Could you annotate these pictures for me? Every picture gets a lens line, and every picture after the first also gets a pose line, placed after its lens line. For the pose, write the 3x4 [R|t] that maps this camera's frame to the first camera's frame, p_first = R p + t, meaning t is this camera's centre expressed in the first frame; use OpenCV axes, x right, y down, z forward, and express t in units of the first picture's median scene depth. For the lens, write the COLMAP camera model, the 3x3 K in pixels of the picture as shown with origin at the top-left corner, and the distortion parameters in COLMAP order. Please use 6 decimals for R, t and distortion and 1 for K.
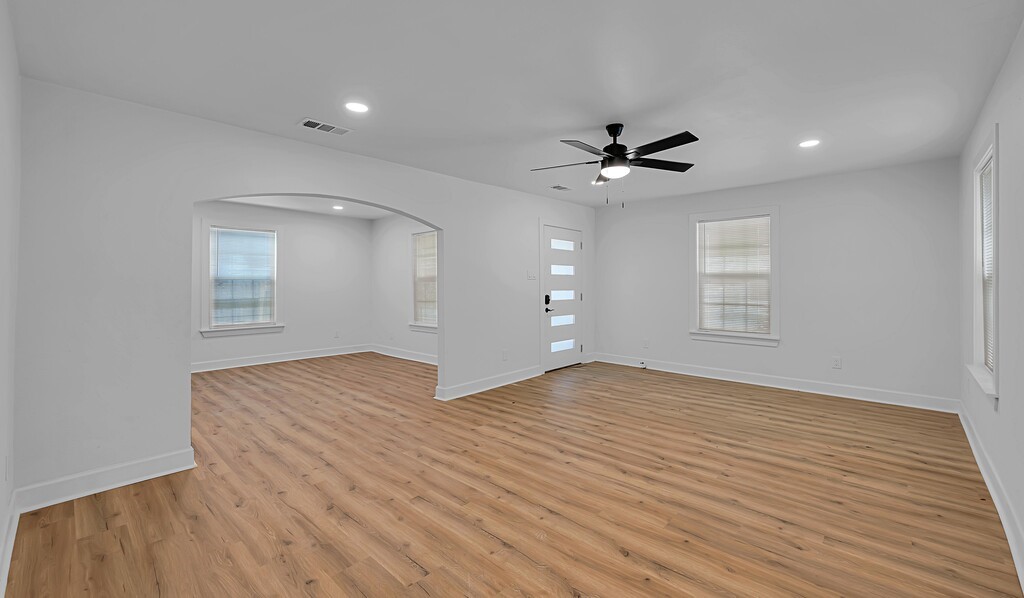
lens RADIAL K [[431.6, 0, 509.8], [0, 431.6, 269.0], [0, 0, 1]] dist [-0.002469, -0.000824]
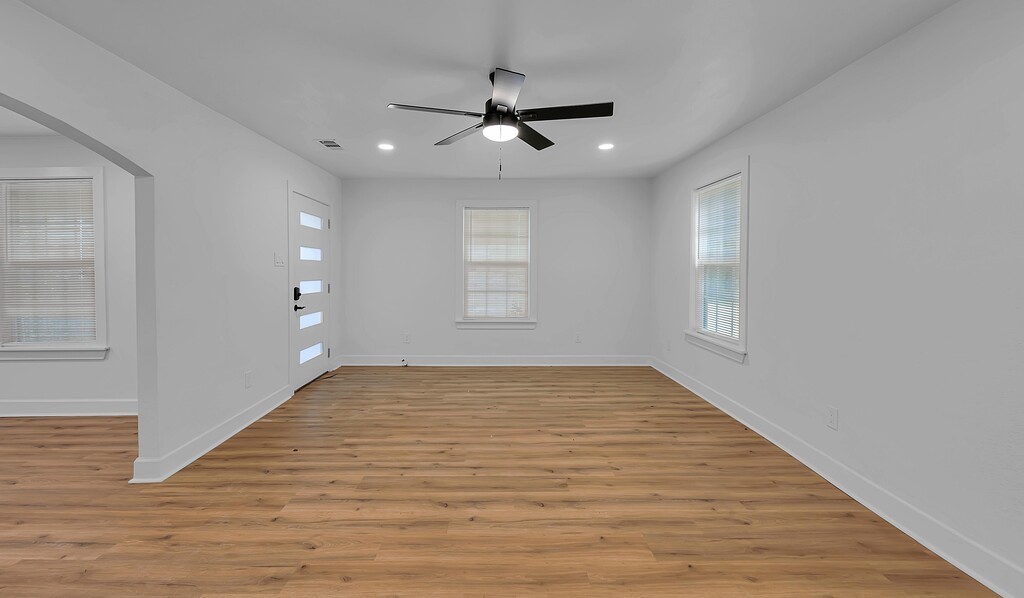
lens RADIAL K [[431.6, 0, 509.8], [0, 431.6, 269.0], [0, 0, 1]] dist [-0.002469, -0.000824]
pose [[0.722968, 0.000701, 0.690881, -0.206060], [-0.021536, 0.999536, 0.021522, 0.006430], [-0.690546, -0.030438, 0.722648, 0.283392]]
